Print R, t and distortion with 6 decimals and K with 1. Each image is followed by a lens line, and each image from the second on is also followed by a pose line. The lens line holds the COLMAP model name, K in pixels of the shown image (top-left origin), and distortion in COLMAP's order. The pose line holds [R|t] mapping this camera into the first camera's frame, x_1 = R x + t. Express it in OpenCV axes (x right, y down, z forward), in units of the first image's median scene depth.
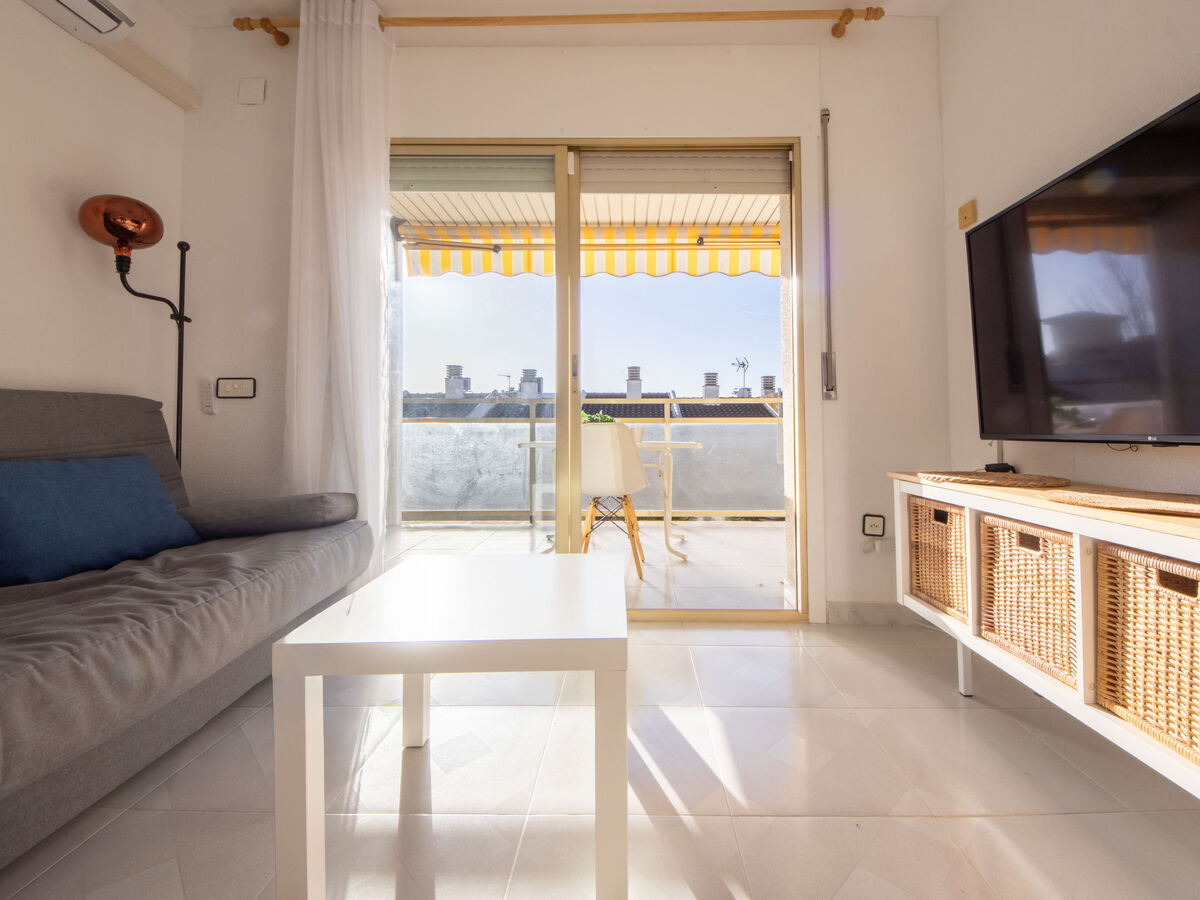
lens RADIAL K [[521.2, 0, 619.8], [0, 521.2, 412.7], [0, 0, 1]] dist [0.002431, -0.005747]
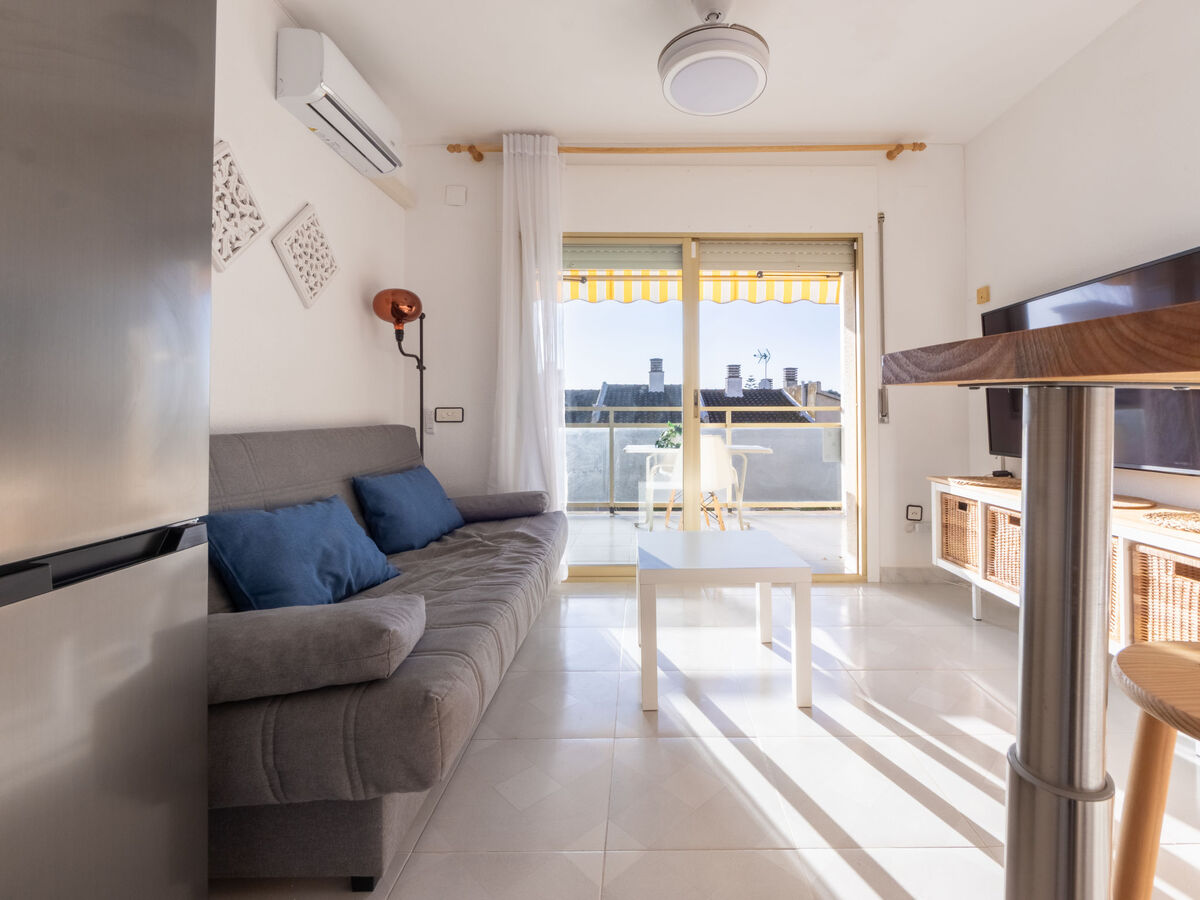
lens RADIAL K [[521.2, 0, 632.4], [0, 521.2, 416.4], [0, 0, 1]] dist [0.002431, -0.005747]
pose [[0.999983, -0.005008, -0.002936, -0.263167], [0.005098, 0.999489, 0.031541, -0.088386], [0.002777, -0.031555, 0.999498, -0.398126]]
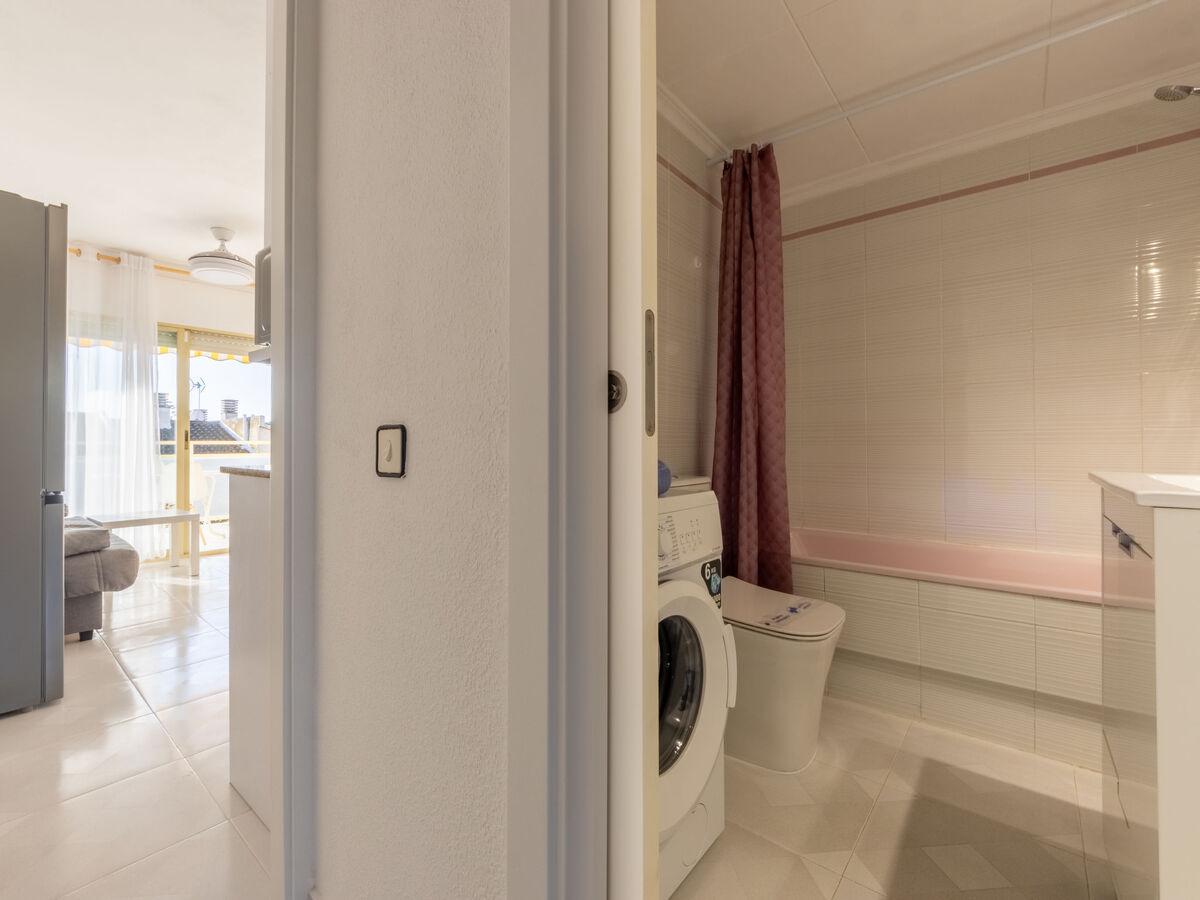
lens RADIAL K [[521.2, 0, 567.3], [0, 521.2, 430.9], [0, 0, 1]] dist [0.002431, -0.005747]
pose [[0.639863, 0.016353, 0.768315, -0.729136], [-0.014838, 0.999850, -0.008923, -0.117268], [-0.768346, -0.005691, 0.640010, -1.517416]]
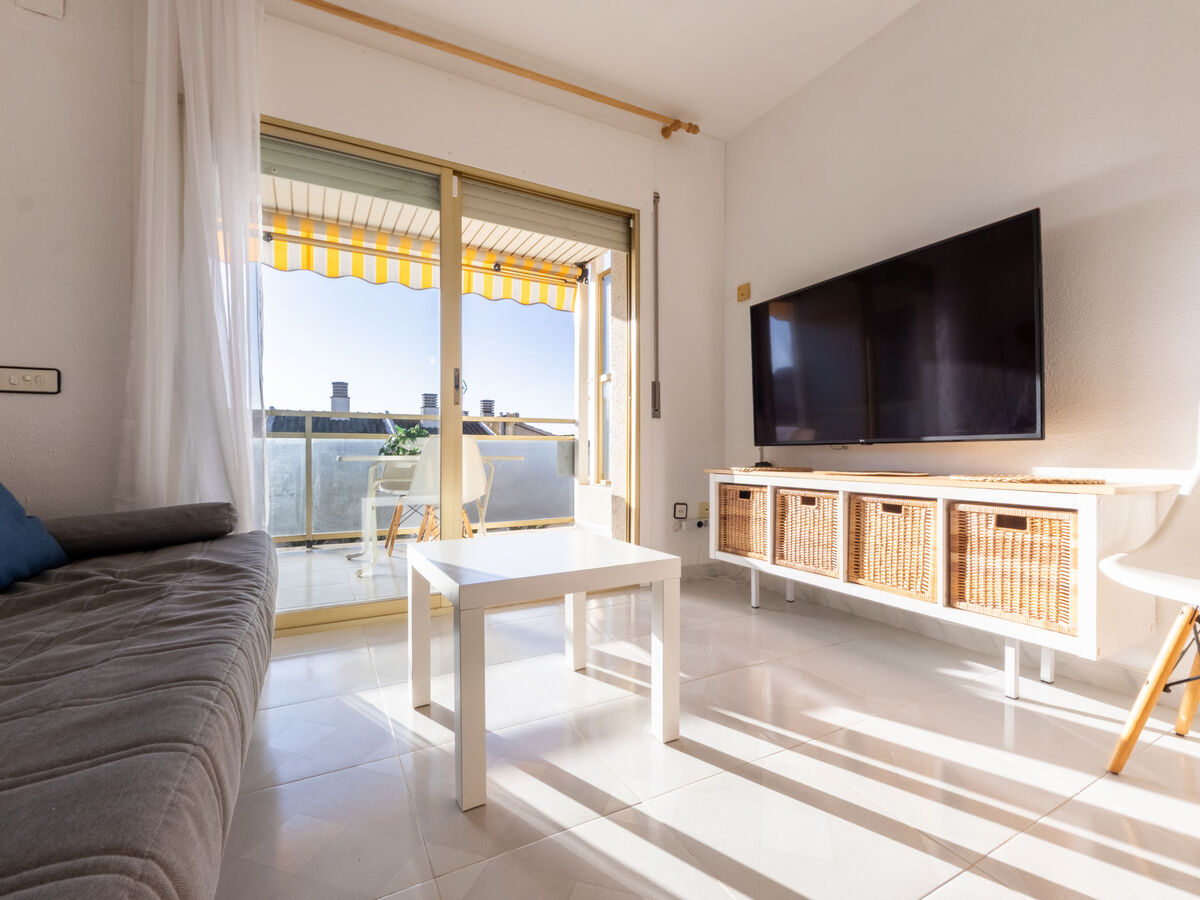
lens RADIAL K [[521.2, 0, 576.8], [0, 521.2, 462.4], [0, 0, 1]] dist [0.002431, -0.005747]
pose [[0.887279, -0.008778, 0.461149, -0.383106], [-0.014483, 0.998796, 0.046878, 0.030079], [-0.461005, -0.048272, 0.886084, -0.088709]]
